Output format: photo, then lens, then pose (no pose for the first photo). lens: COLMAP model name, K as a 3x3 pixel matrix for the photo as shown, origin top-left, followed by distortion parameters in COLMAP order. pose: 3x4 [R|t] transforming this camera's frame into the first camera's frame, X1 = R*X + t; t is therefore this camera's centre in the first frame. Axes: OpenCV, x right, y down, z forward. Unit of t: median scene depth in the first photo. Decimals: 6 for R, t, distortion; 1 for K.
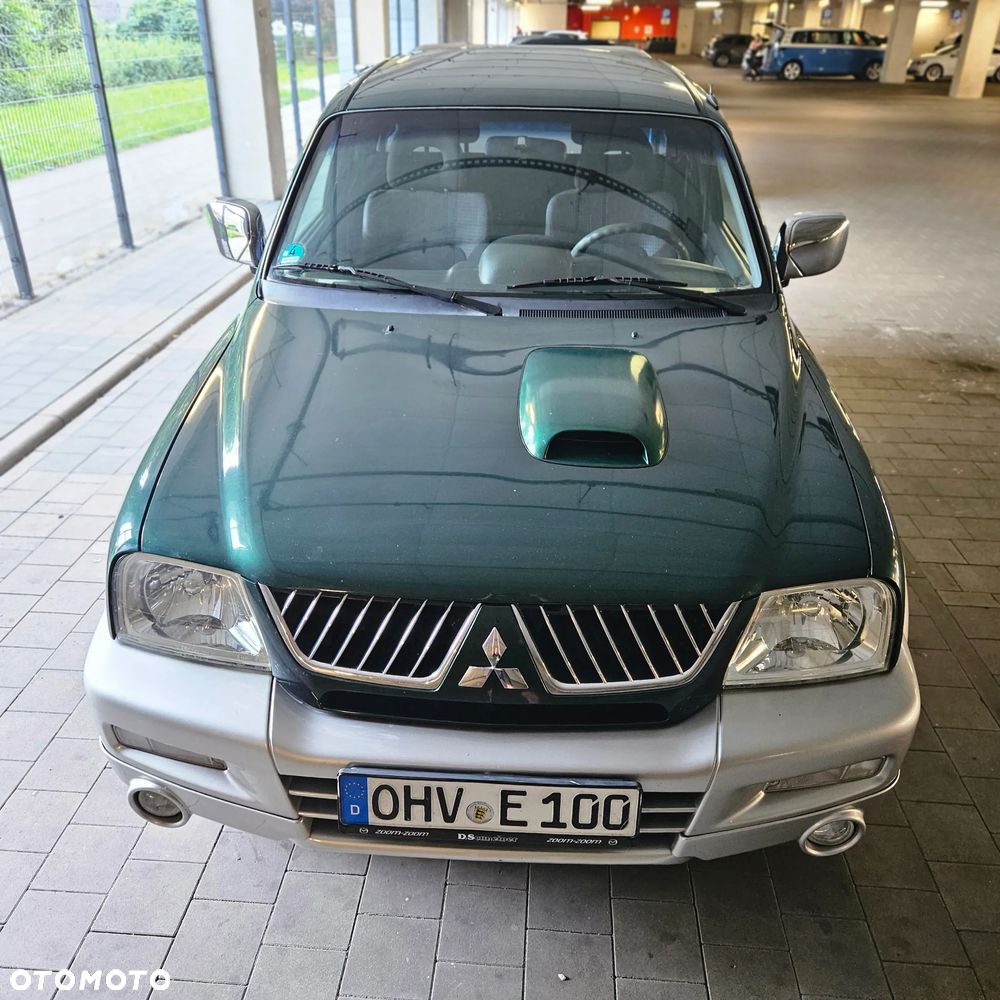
lens RADIAL K [[887.6, 0, 482.9], [0, 887.6, 488.5], [0, 0, 1]] dist [0.087811, -0.072006]
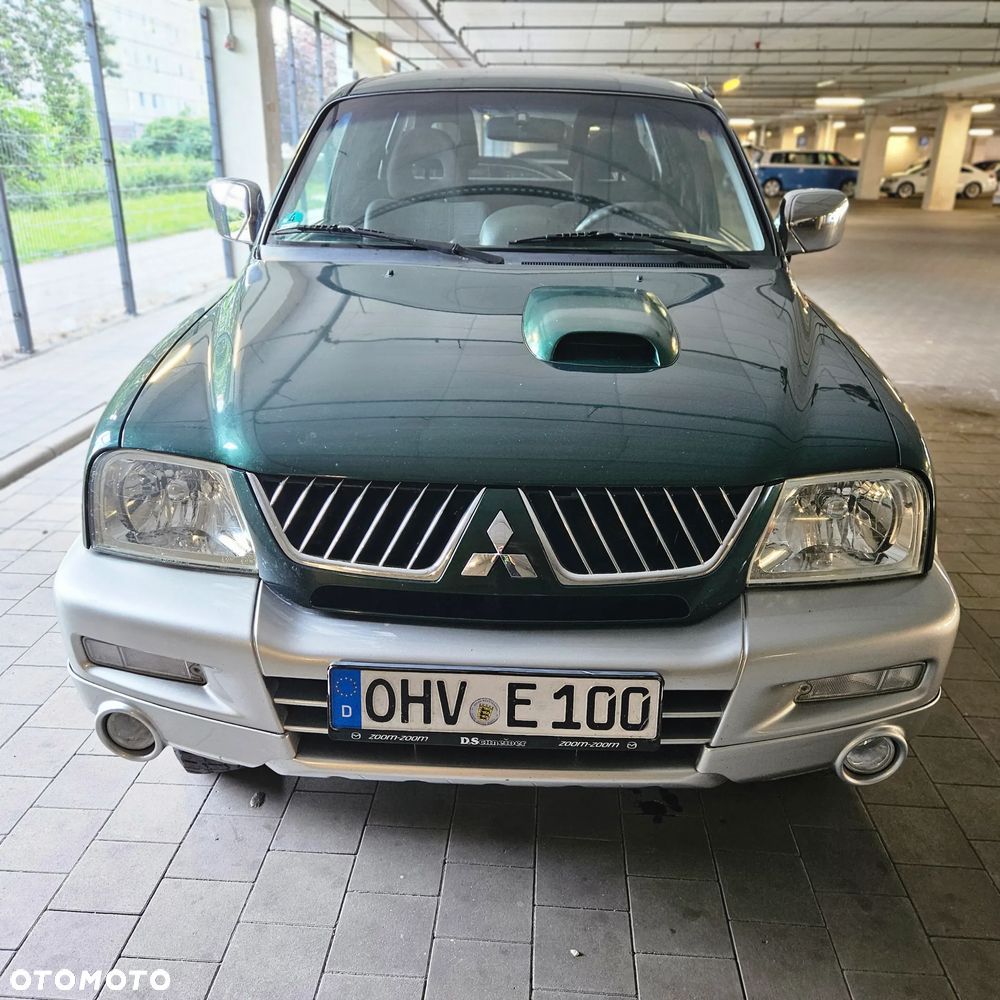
lens RADIAL K [[884.0, 0, 488.6], [0, 884.0, 494.9], [0, 0, 1]] dist [0.086011, -0.072017]
pose [[0.999943, -0.000189, 0.010671, -0.006793], [0.001459, 0.992878, -0.119127, 0.187697], [-0.010573, 0.119136, 0.992822, 0.061852]]
